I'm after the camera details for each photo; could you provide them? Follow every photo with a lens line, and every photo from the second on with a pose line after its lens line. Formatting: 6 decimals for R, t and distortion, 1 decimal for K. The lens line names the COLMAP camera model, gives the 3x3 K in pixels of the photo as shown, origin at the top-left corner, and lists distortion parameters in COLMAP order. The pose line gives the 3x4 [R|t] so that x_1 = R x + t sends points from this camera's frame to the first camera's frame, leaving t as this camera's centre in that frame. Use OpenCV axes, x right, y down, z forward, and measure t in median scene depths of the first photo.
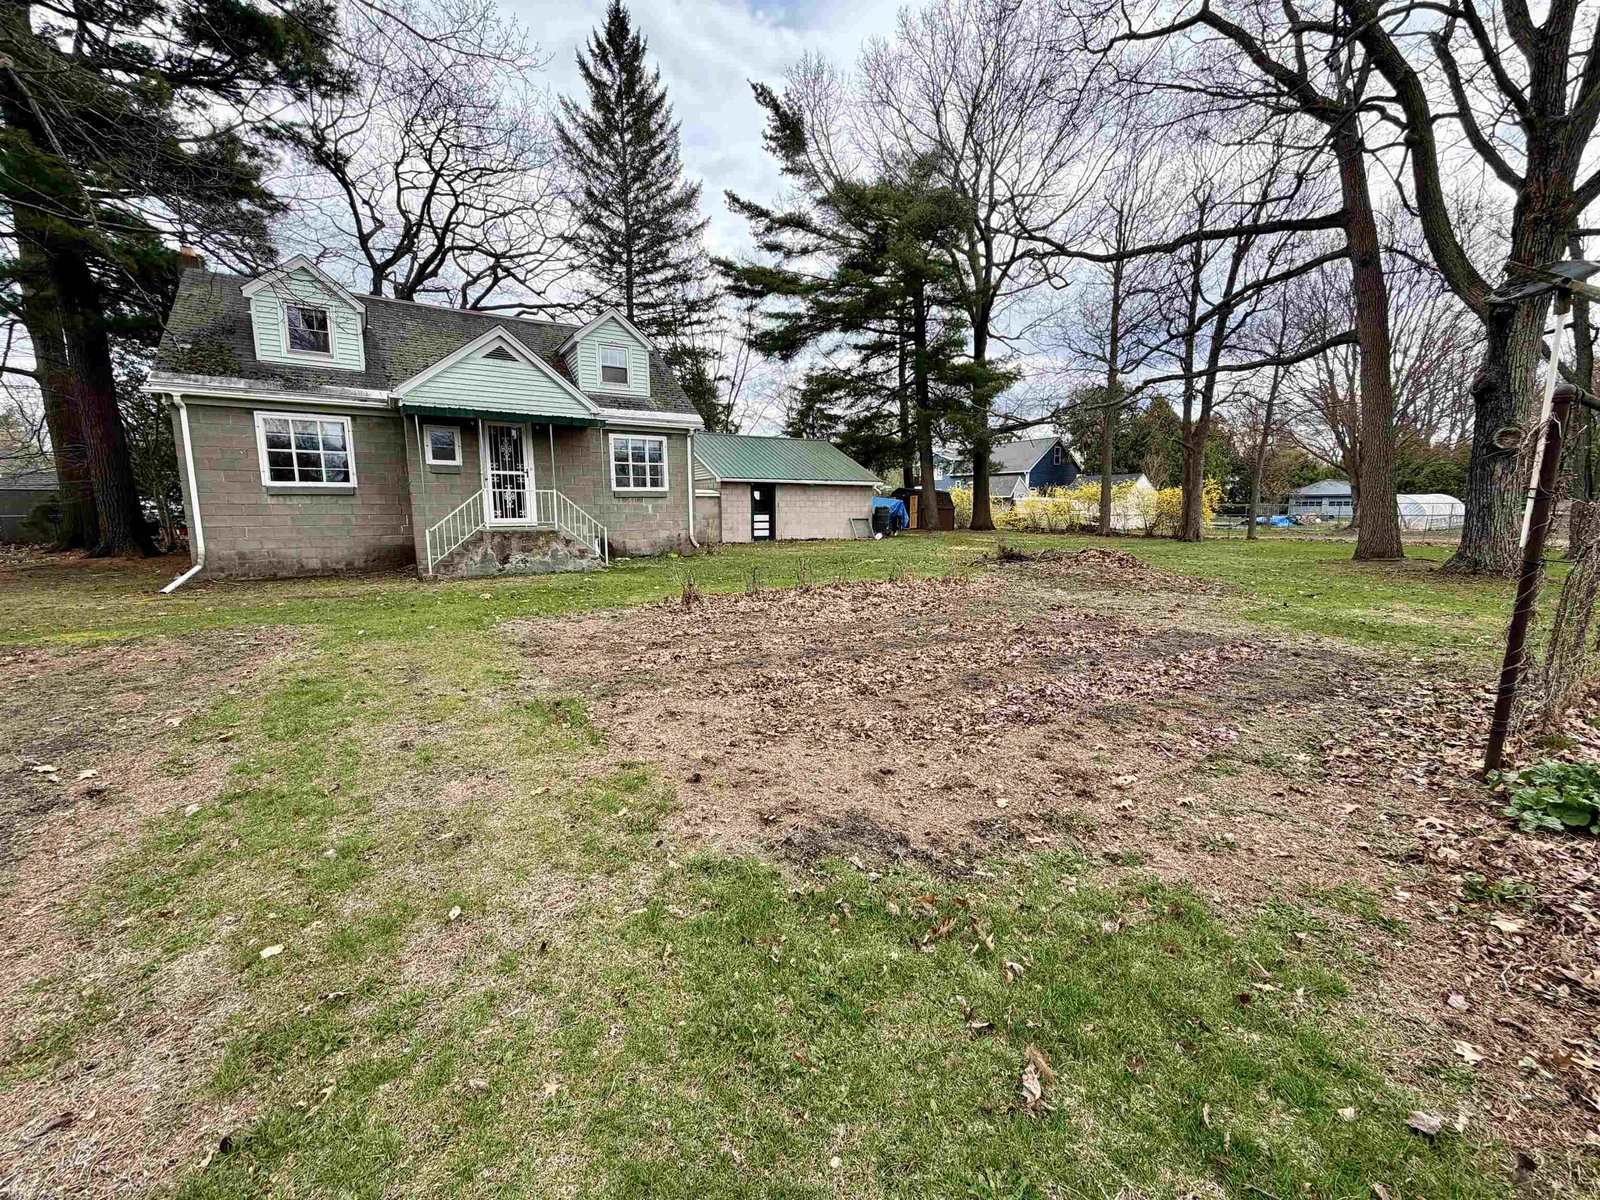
lens RADIAL K [[641.6, 0, 798.3], [0, 641.6, 596.7], [0, 0, 1]] dist [0.003813, 0.000400]
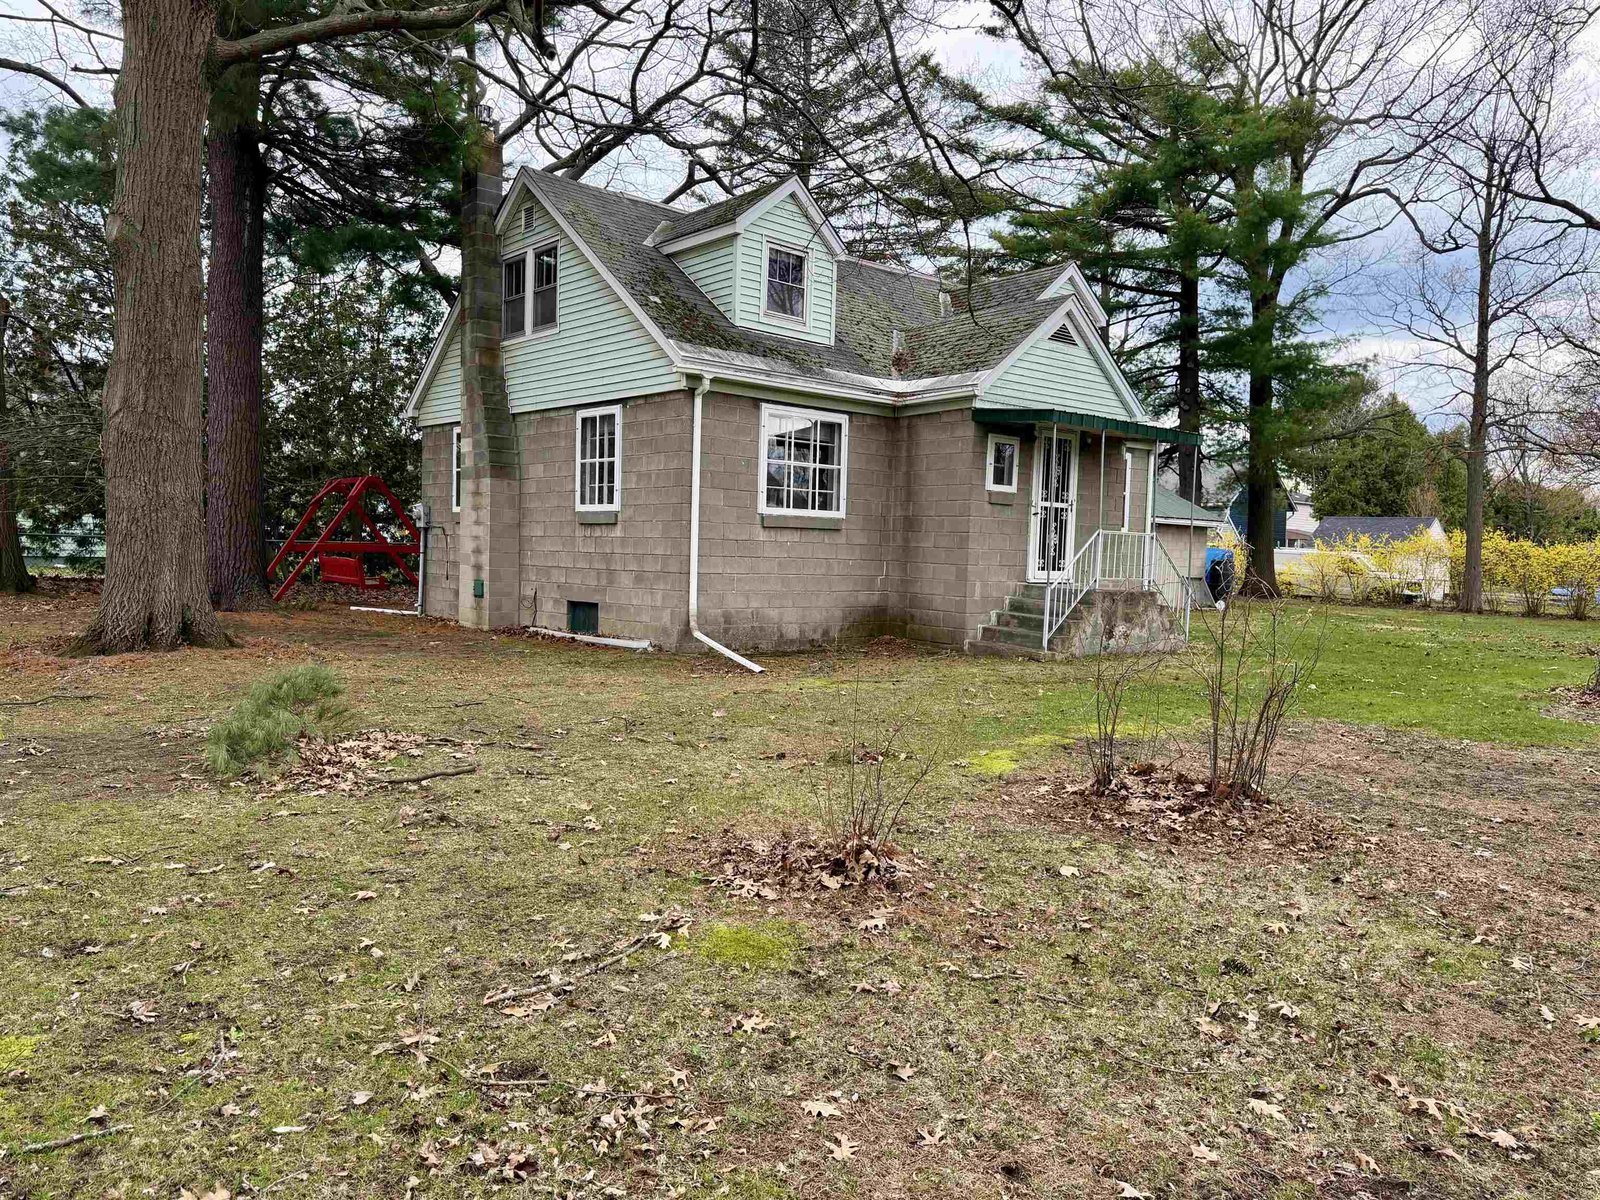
lens RADIAL K [[1137.4, 0, 800.7], [0, 1137.4, 599.2], [0, 0, 1]] dist [0.058780, -0.006166]
pose [[0.987839, 0.028245, 0.152891, -0.888073], [-0.014439, 0.995776, -0.090671, 0.019835], [-0.154806, 0.087361, 0.984075, -0.138192]]
